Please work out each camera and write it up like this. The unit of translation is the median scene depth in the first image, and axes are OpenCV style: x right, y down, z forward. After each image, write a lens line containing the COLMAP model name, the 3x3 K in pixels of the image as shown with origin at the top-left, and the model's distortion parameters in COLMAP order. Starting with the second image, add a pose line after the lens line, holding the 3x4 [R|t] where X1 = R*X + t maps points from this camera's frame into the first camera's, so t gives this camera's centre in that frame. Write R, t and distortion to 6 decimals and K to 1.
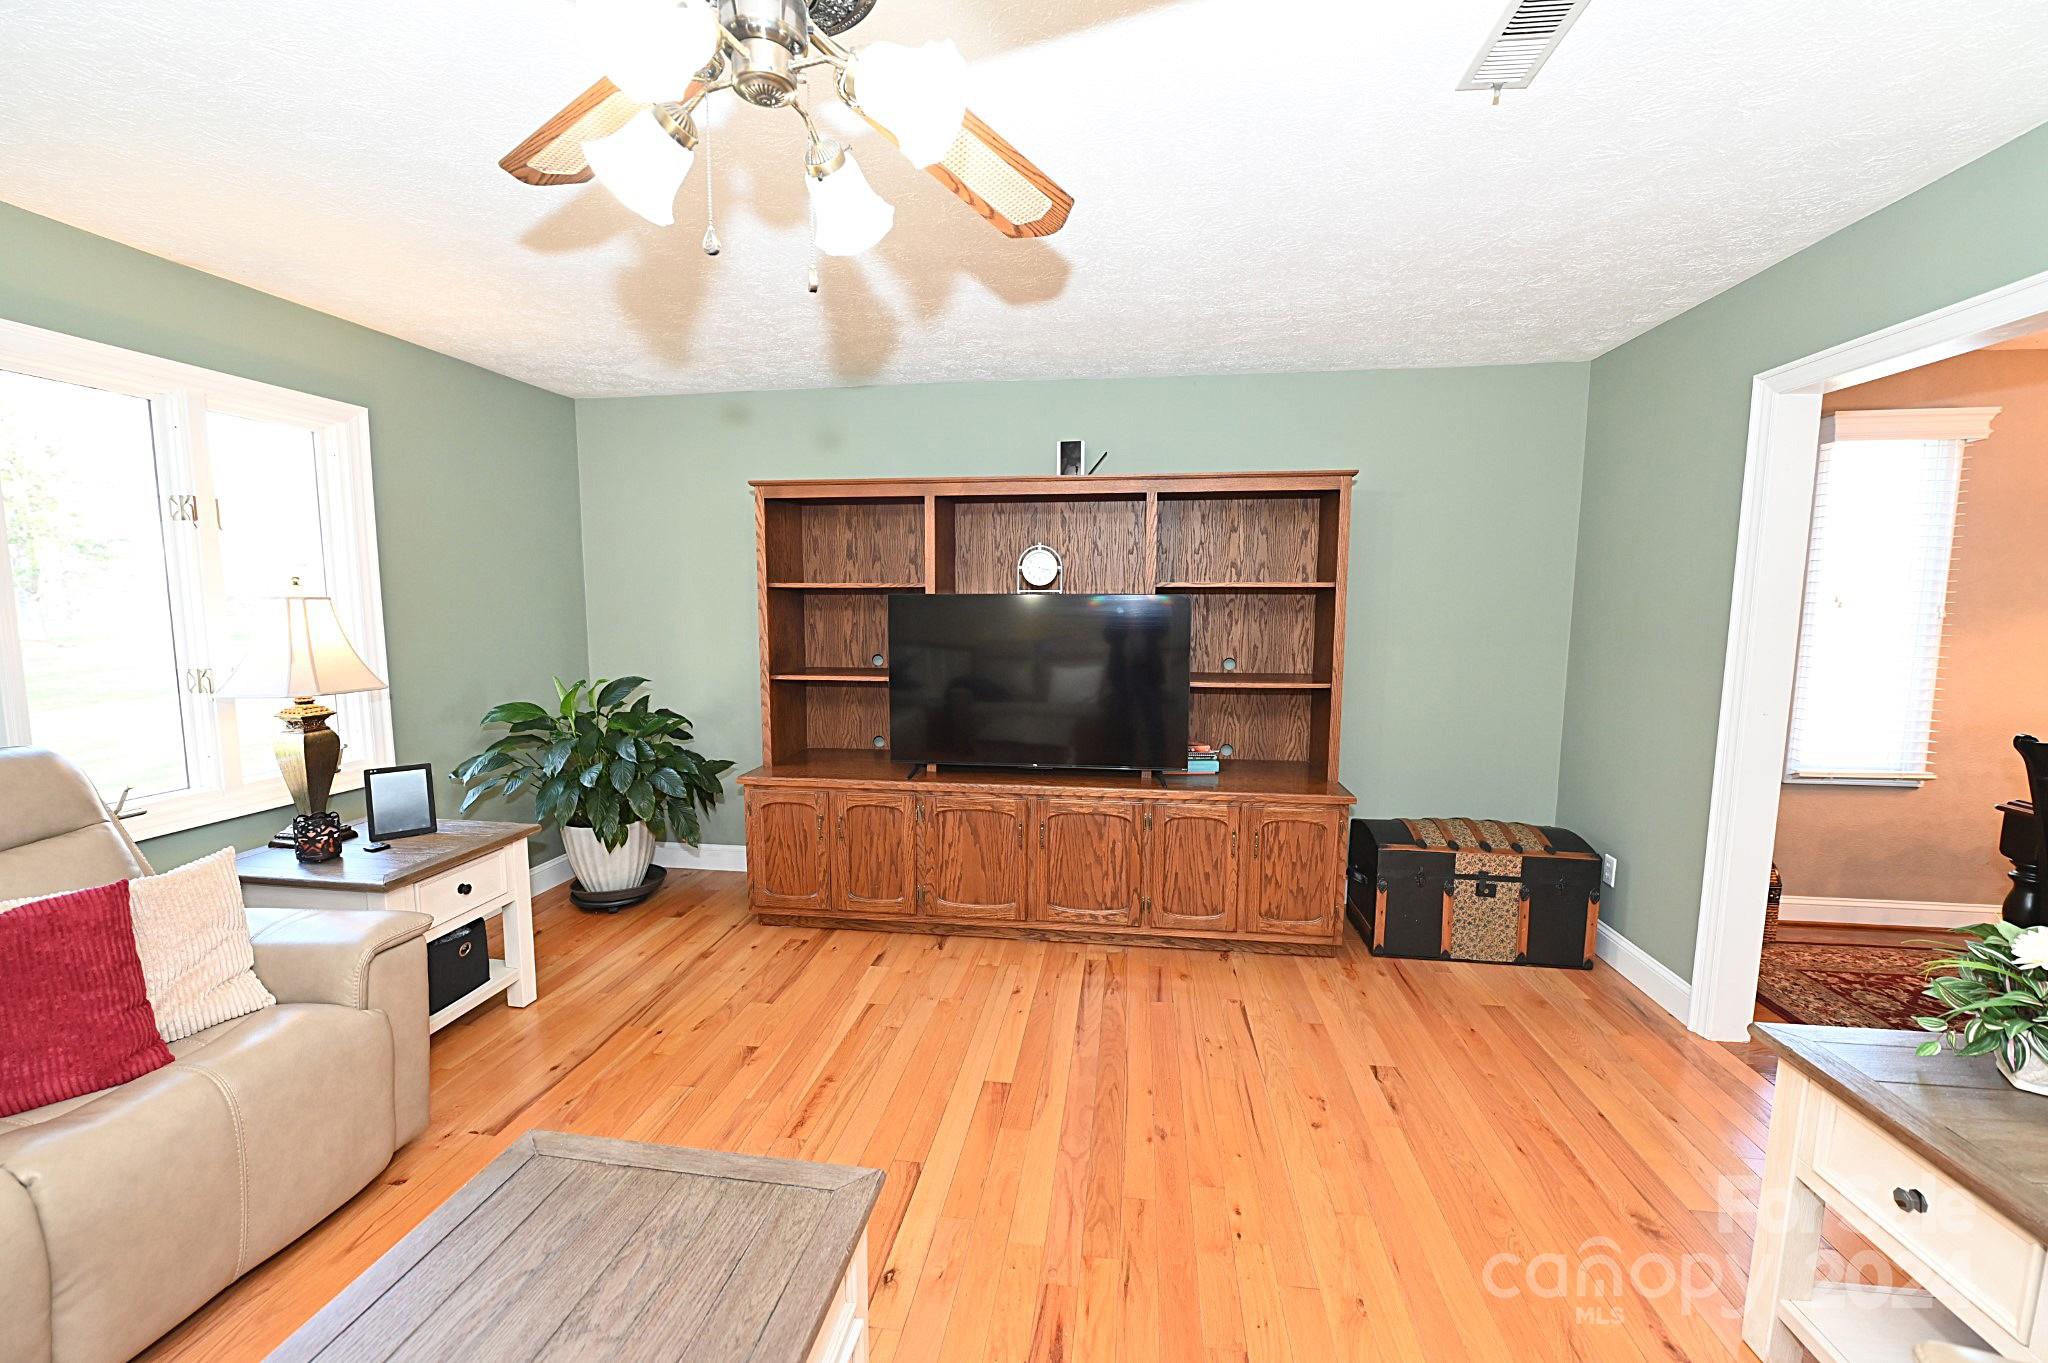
lens RADIAL K [[810.6, 0, 1022.3], [0, 810.6, 688.0], [0, 0, 1]] dist [-0.009493, 0.000073]
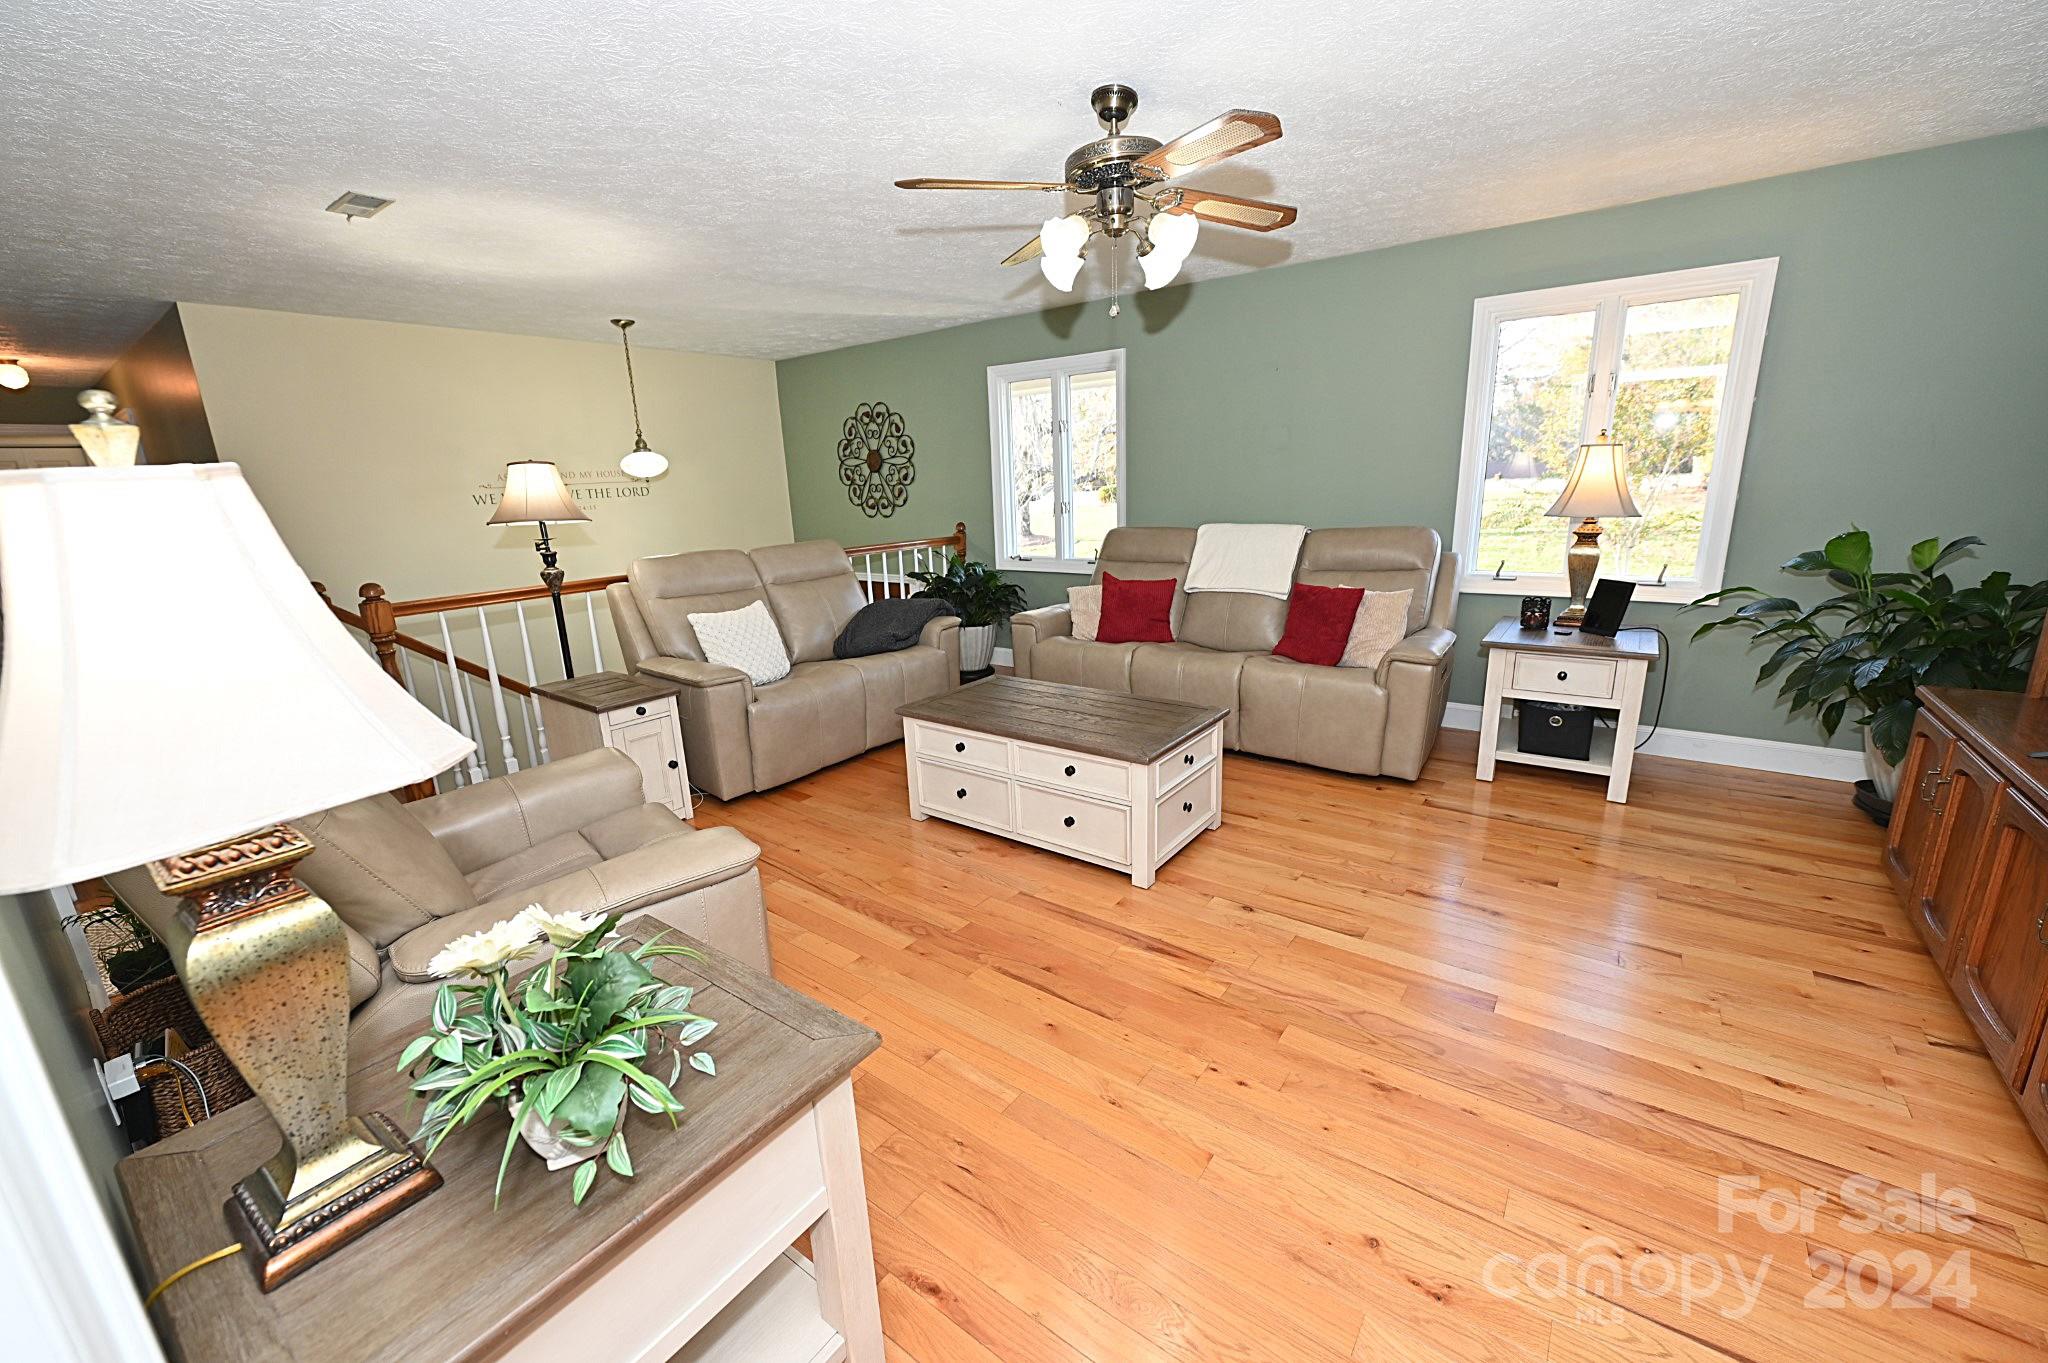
lens RADIAL K [[810.6, 0, 1024.2], [0, 810.6, 687.2], [0, 0, 1]] dist [-0.009493, 0.000073]
pose [[-0.482716, 0.238075, -0.842796, 0.656929], [-0.058325, 0.951466, 0.302178, -0.059880], [0.873833, 0.195022, -0.445402, 0.652373]]
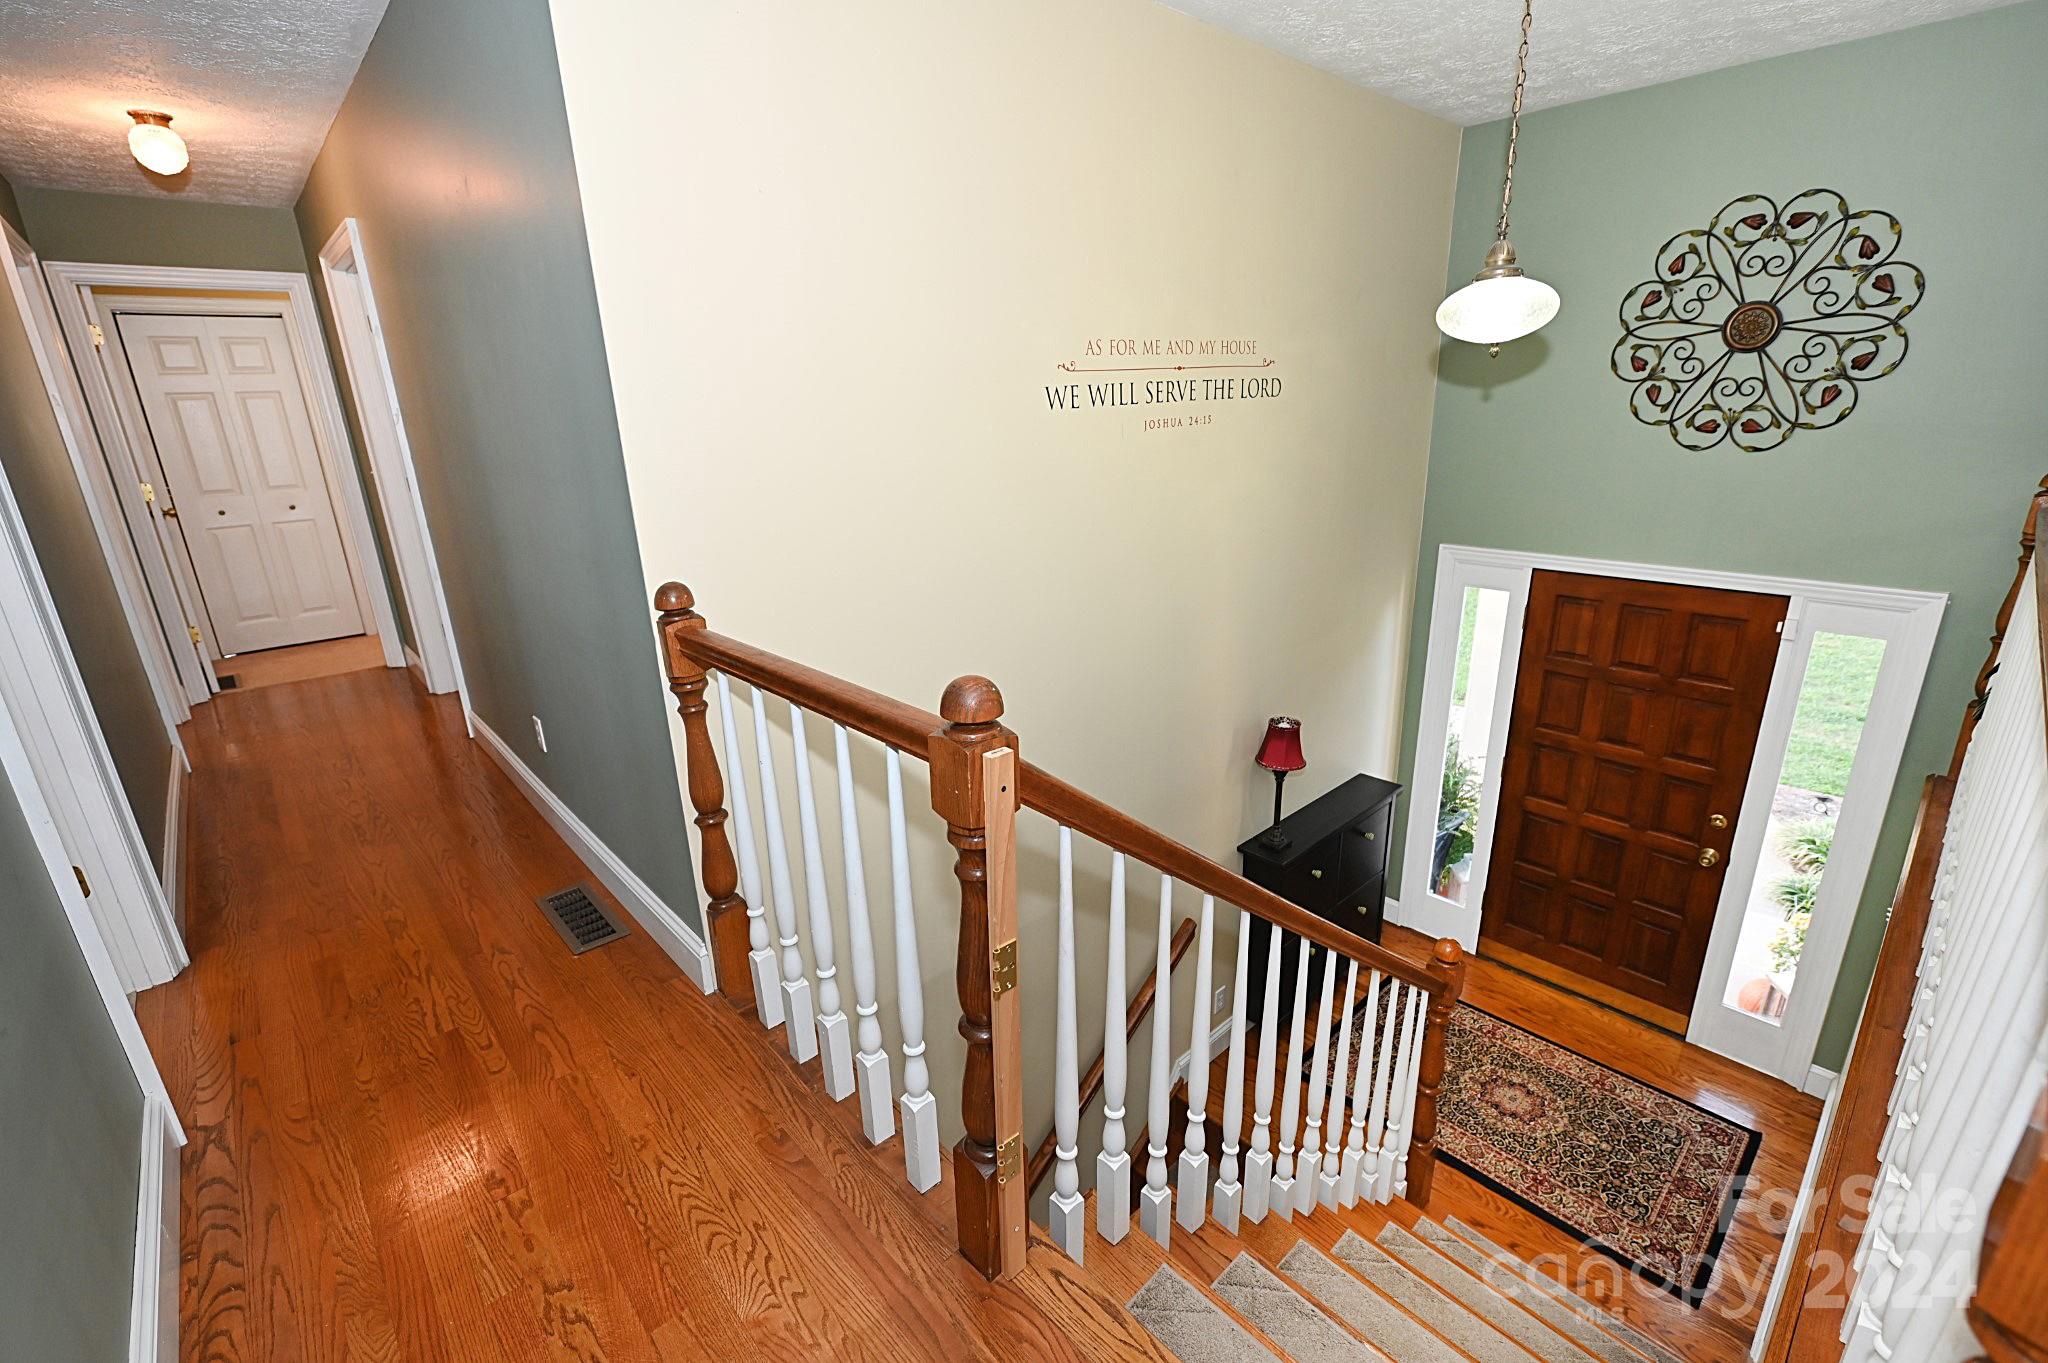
lens RADIAL K [[888.1, 0, 1027.7], [0, 888.1, 674.0], [0, 0, 1]] dist [-0.001968, -0.000349]
pose [[-0.632776, 0.252183, -0.732119, 0.371420], [-0.056211, 0.928027, 0.368248, 0.076285], [0.772292, 0.274172, -0.573058, -0.623567]]
